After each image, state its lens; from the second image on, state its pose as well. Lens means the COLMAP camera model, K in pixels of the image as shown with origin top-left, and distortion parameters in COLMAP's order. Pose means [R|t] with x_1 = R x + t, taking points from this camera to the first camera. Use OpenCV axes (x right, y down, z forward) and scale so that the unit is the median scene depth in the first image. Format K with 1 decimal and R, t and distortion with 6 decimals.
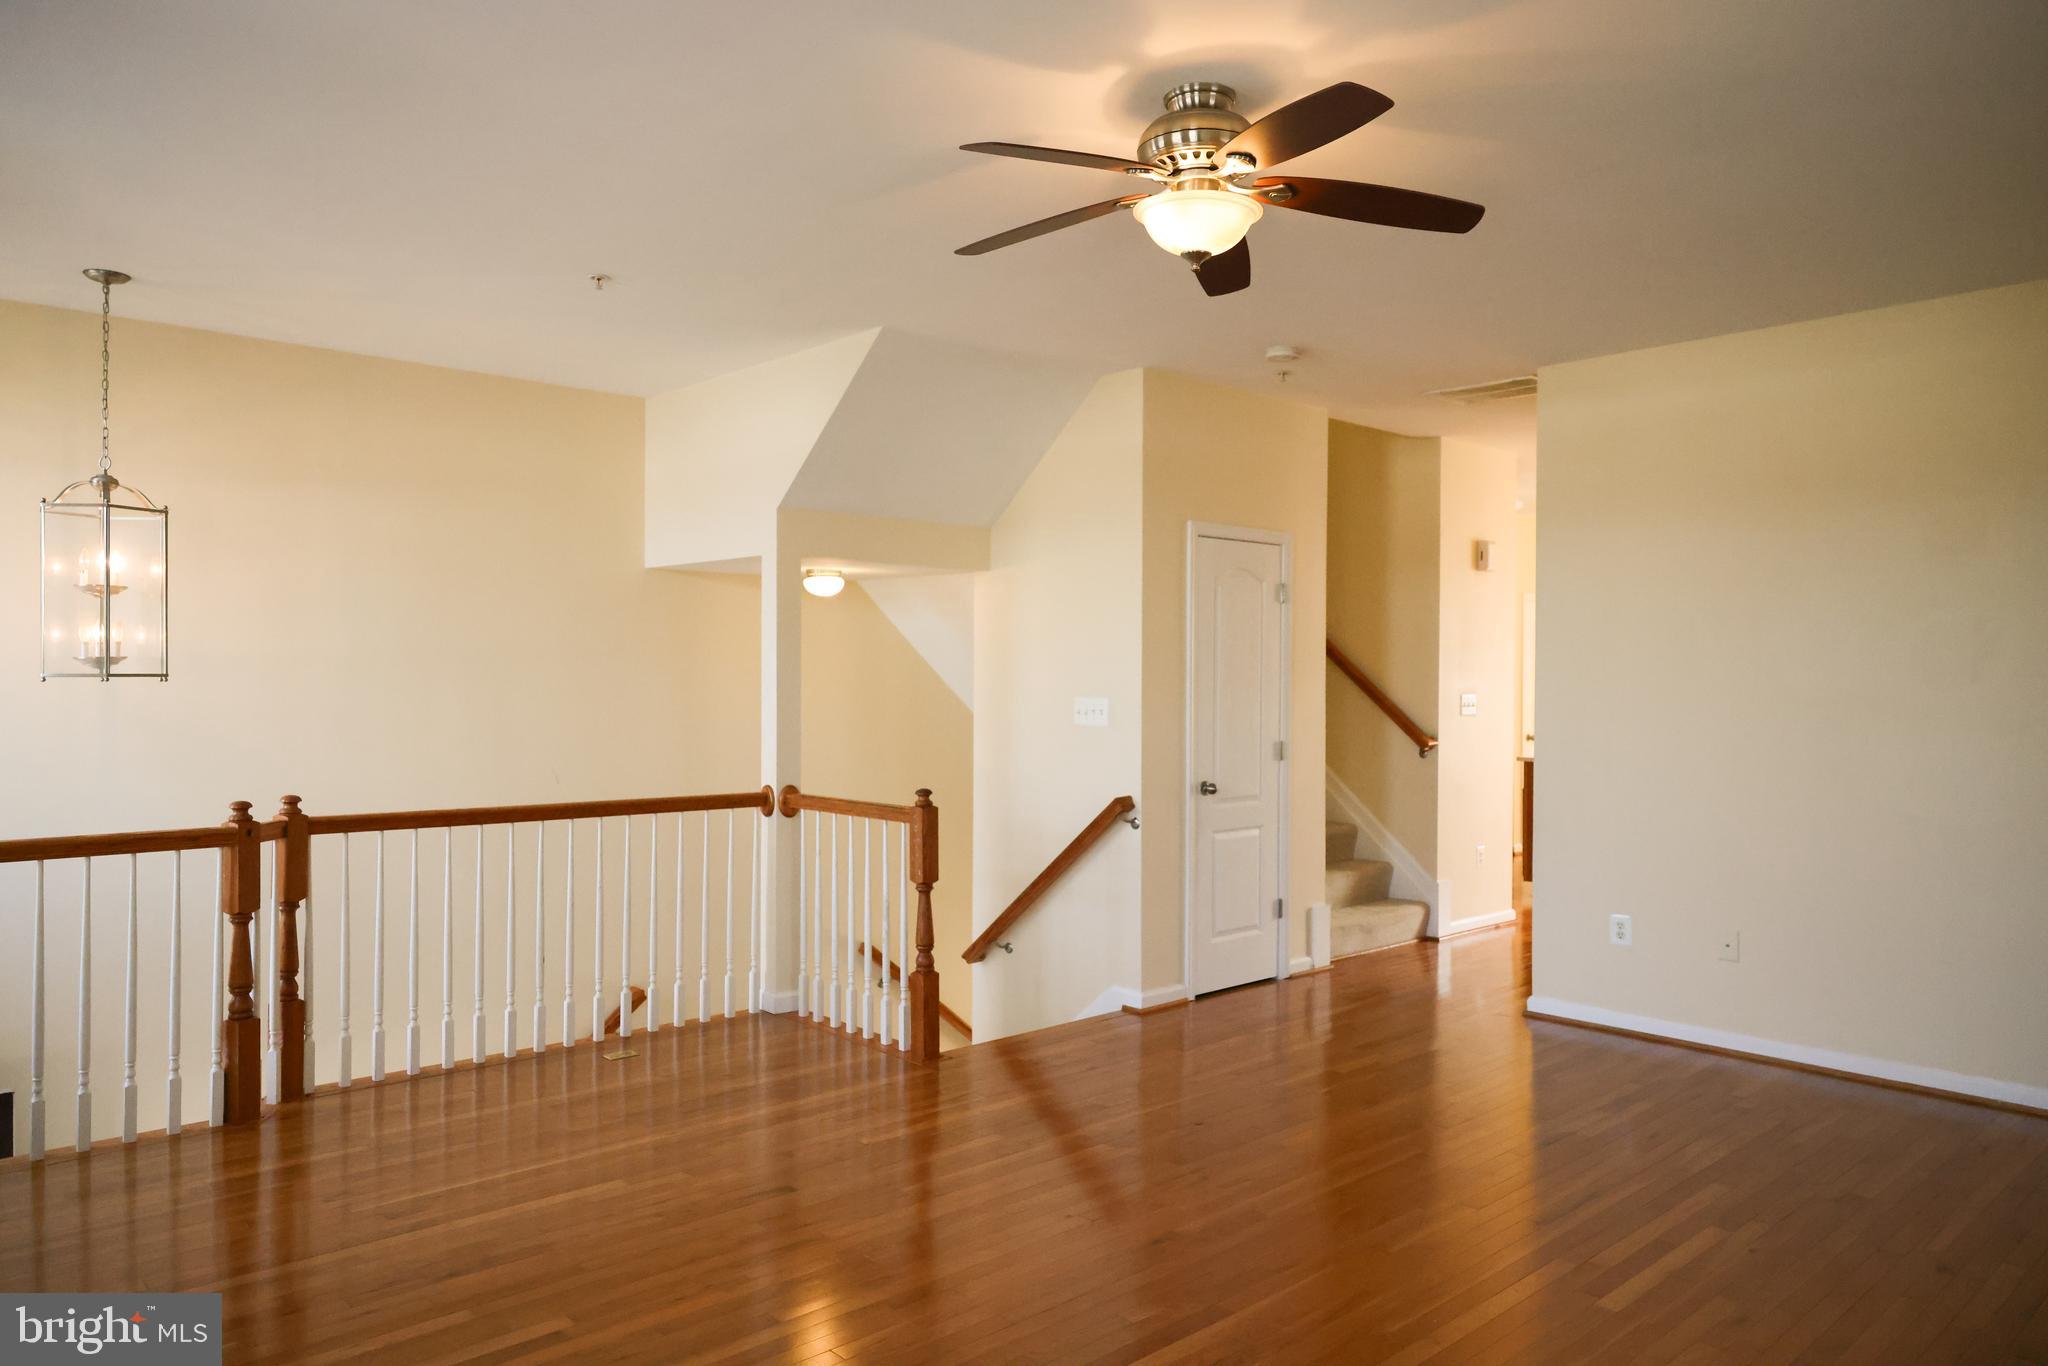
lens RADIAL K [[1377.7, 0, 1024.0], [0, 1377.7, 683.0], [0, 0, 1]] dist [-0.003007, -0.000350]
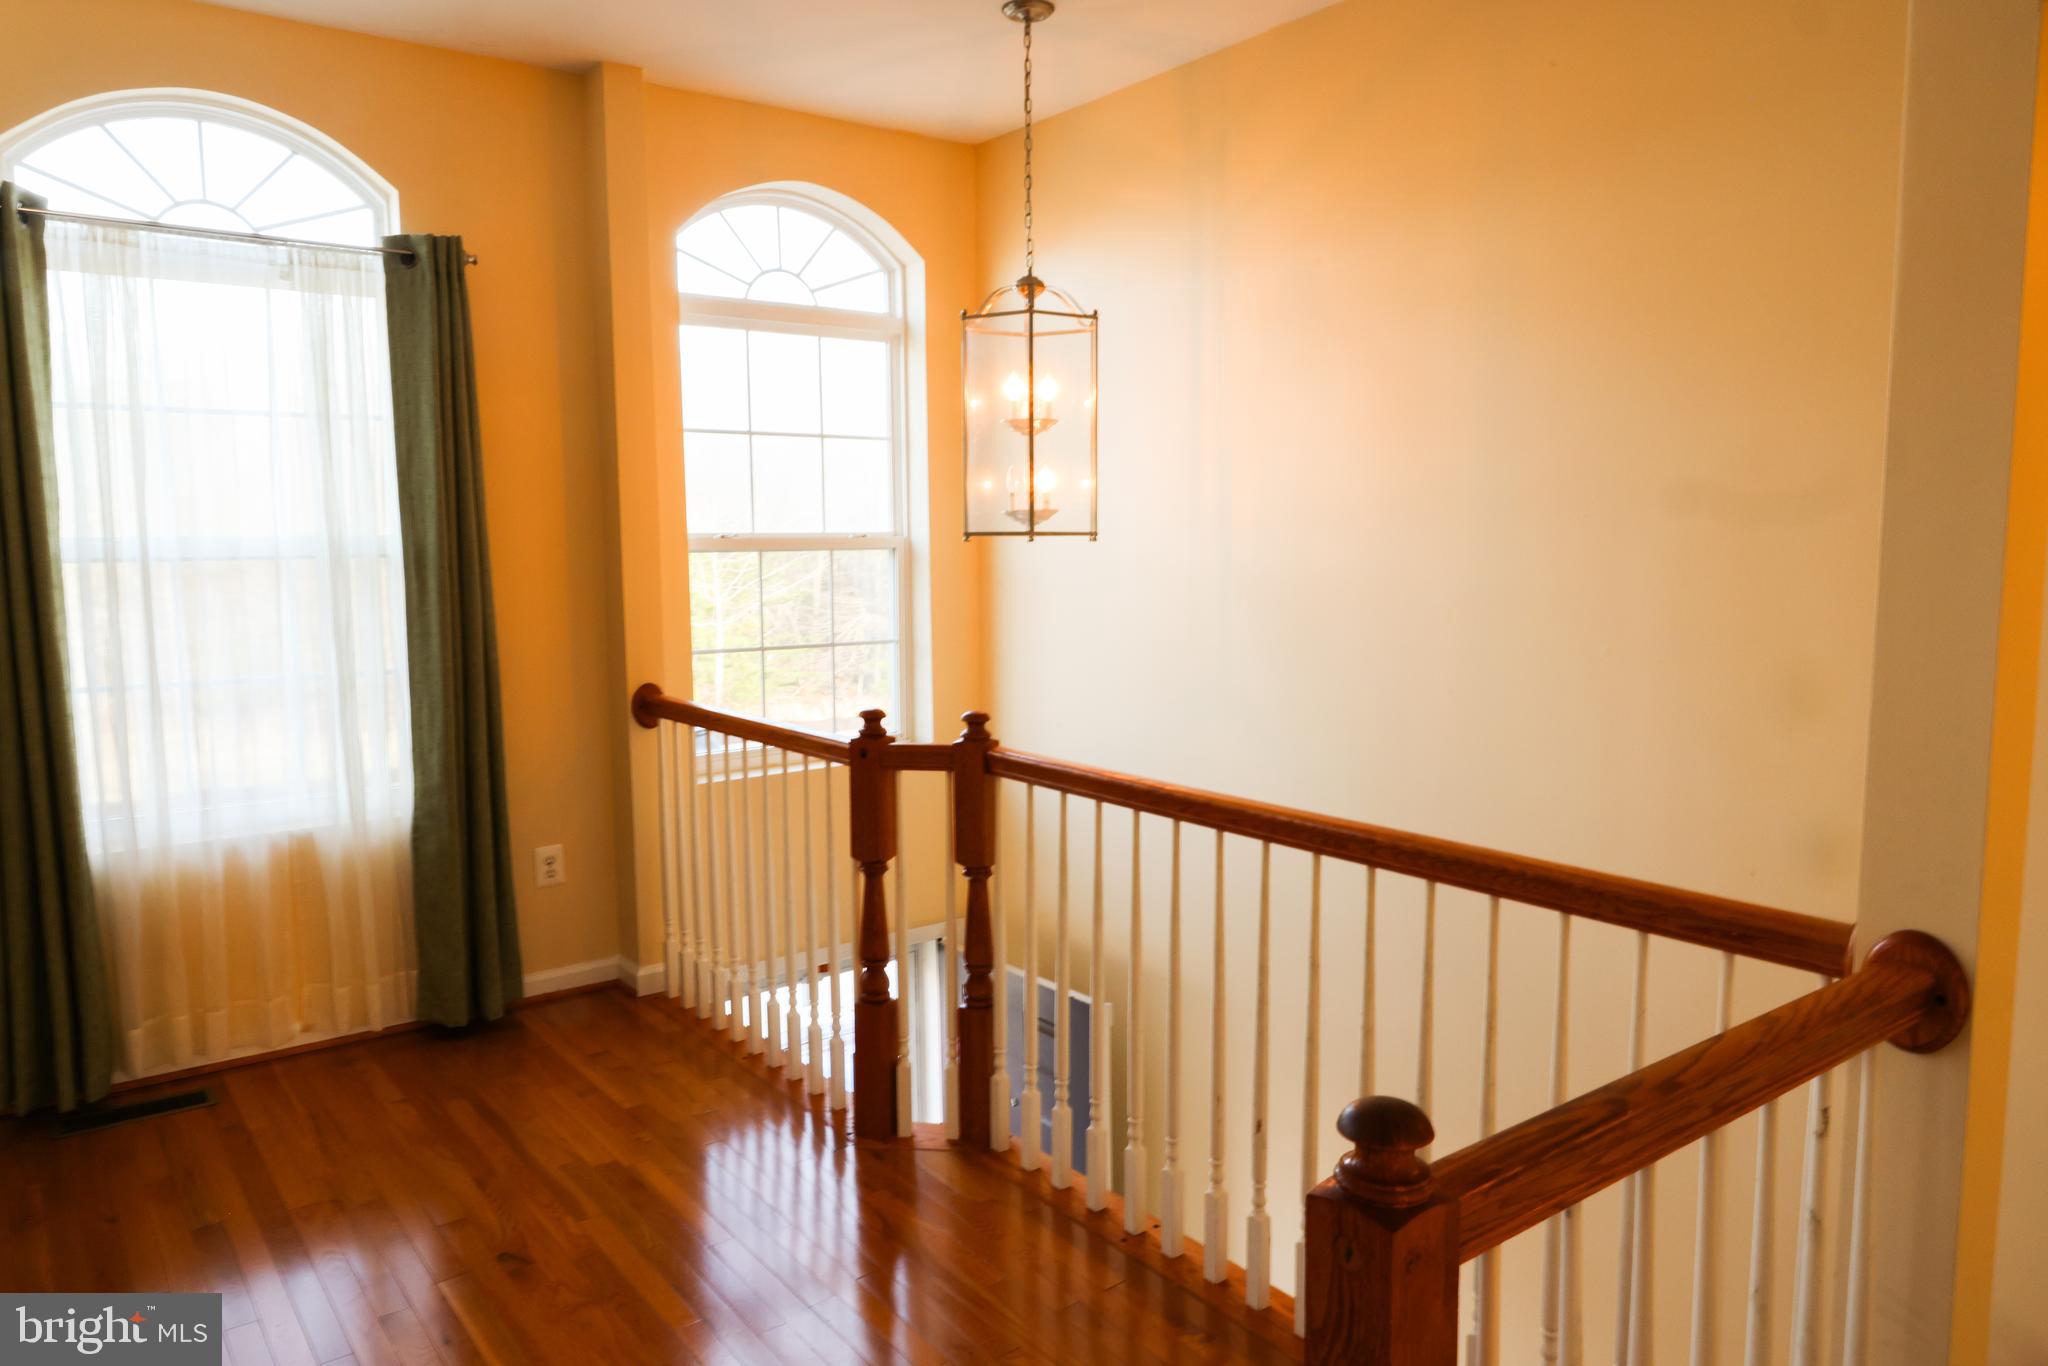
lens RADIAL K [[1377.7, 0, 1024.0], [0, 1377.7, 683.0], [0, 0, 1]] dist [-0.003007, -0.000350]
pose [[-0.100835, 0.099318, -0.989933, 0.130701], [-0.004672, 0.994947, 0.100297, 0.000469], [0.994892, 0.014738, -0.099862, 1.077883]]
